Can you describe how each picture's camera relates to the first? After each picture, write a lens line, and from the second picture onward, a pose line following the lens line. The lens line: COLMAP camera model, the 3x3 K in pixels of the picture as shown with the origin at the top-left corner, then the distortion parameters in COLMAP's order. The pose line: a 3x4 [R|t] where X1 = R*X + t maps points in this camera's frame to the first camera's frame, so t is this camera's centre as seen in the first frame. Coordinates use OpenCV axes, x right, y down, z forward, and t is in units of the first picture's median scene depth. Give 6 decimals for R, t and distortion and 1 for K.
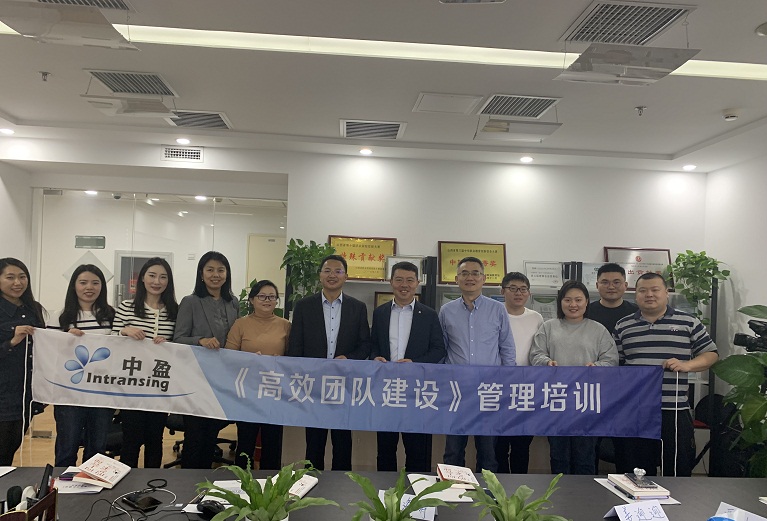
lens RADIAL K [[606.4, 0, 380.0], [0, 606.4, 266.0], [0, 0, 1]] dist [0.053618, -0.049938]
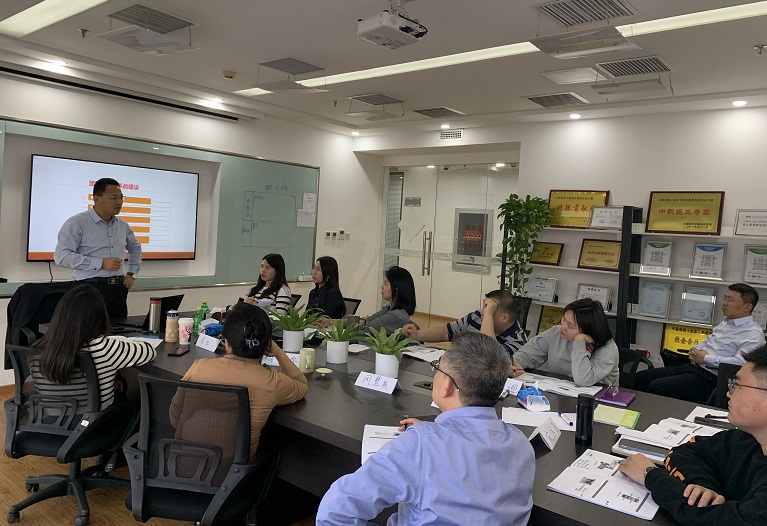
lens RADIAL K [[606.4, 0, 388.1], [0, 606.4, 239.0], [0, 0, 1]] dist [0.053618, -0.049938]
pose [[0.711541, 0.018585, -0.702398, 0.528824], [-0.007553, 0.999795, 0.018803, 0.024678], [0.702603, -0.008074, 0.711536, -0.070537]]
